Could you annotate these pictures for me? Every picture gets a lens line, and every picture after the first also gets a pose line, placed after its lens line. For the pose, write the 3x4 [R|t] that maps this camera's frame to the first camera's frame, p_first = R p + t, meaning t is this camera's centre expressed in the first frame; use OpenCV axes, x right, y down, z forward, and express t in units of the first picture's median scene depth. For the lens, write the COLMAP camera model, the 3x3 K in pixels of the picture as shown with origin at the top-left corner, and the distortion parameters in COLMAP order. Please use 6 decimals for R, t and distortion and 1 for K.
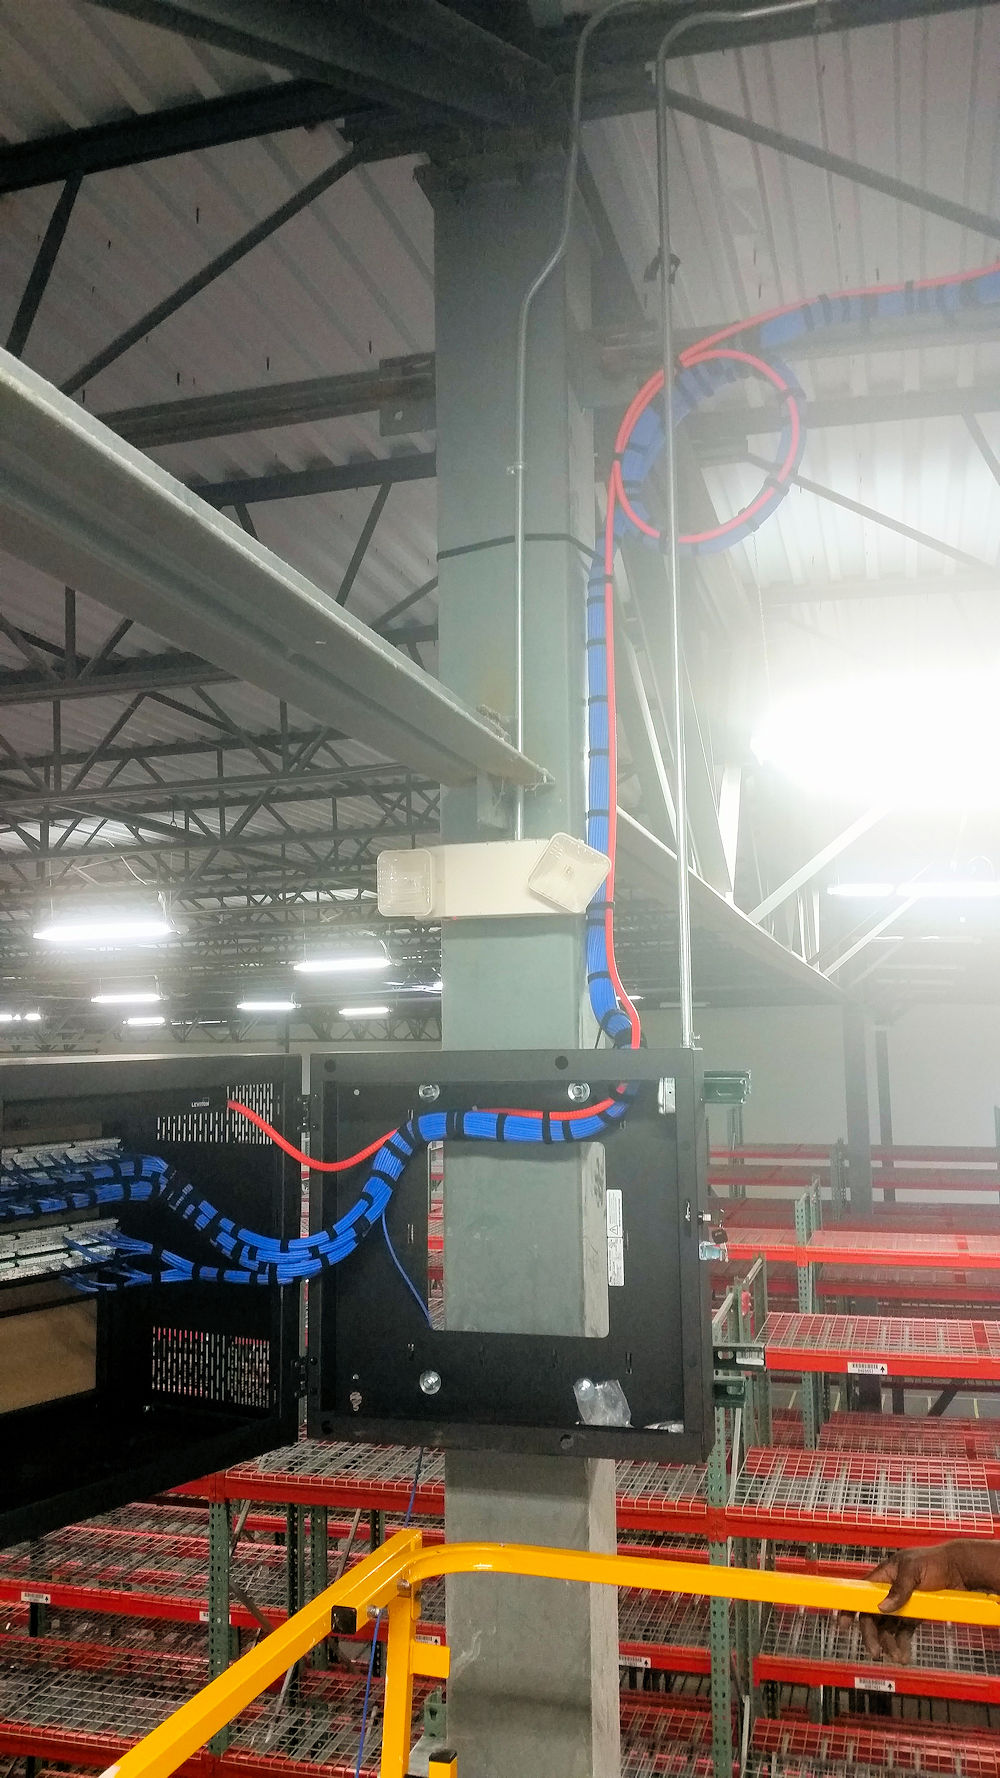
lens RADIAL K [[1325.5, 0, 500.9], [0, 1325.5, 872.5], [0, 0, 1]] dist [0.030051, -0.015525]
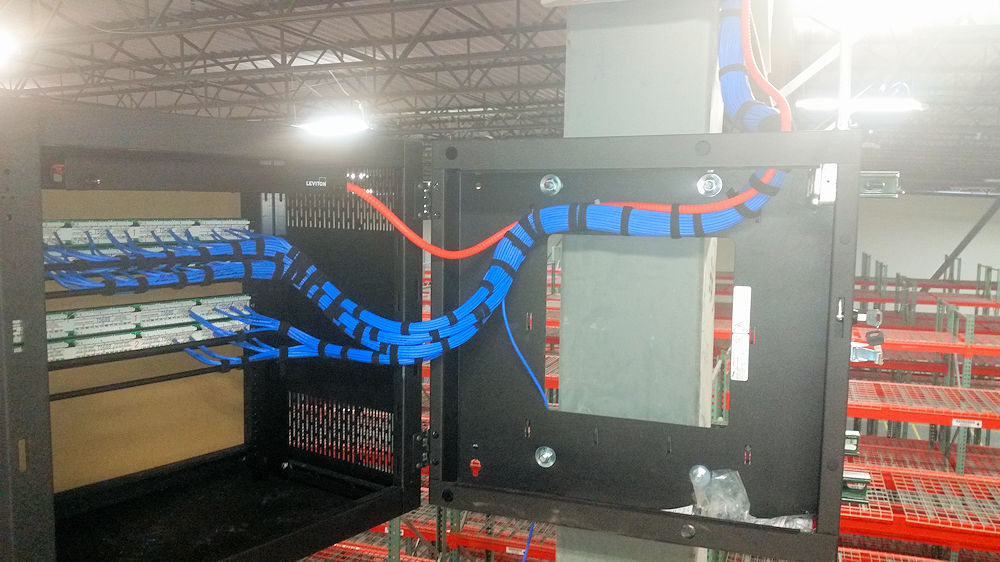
lens RADIAL K [[745.5, 0, 499.8], [0, 745.5, 283.4], [0, 0, 1]] dist [0.030051, -0.015525]
pose [[0.996127, 0.034359, -0.080933, -0.046844], [-0.015820, 0.975503, 0.219417, 0.121314], [0.086489, -0.217286, 0.972269, 0.459661]]
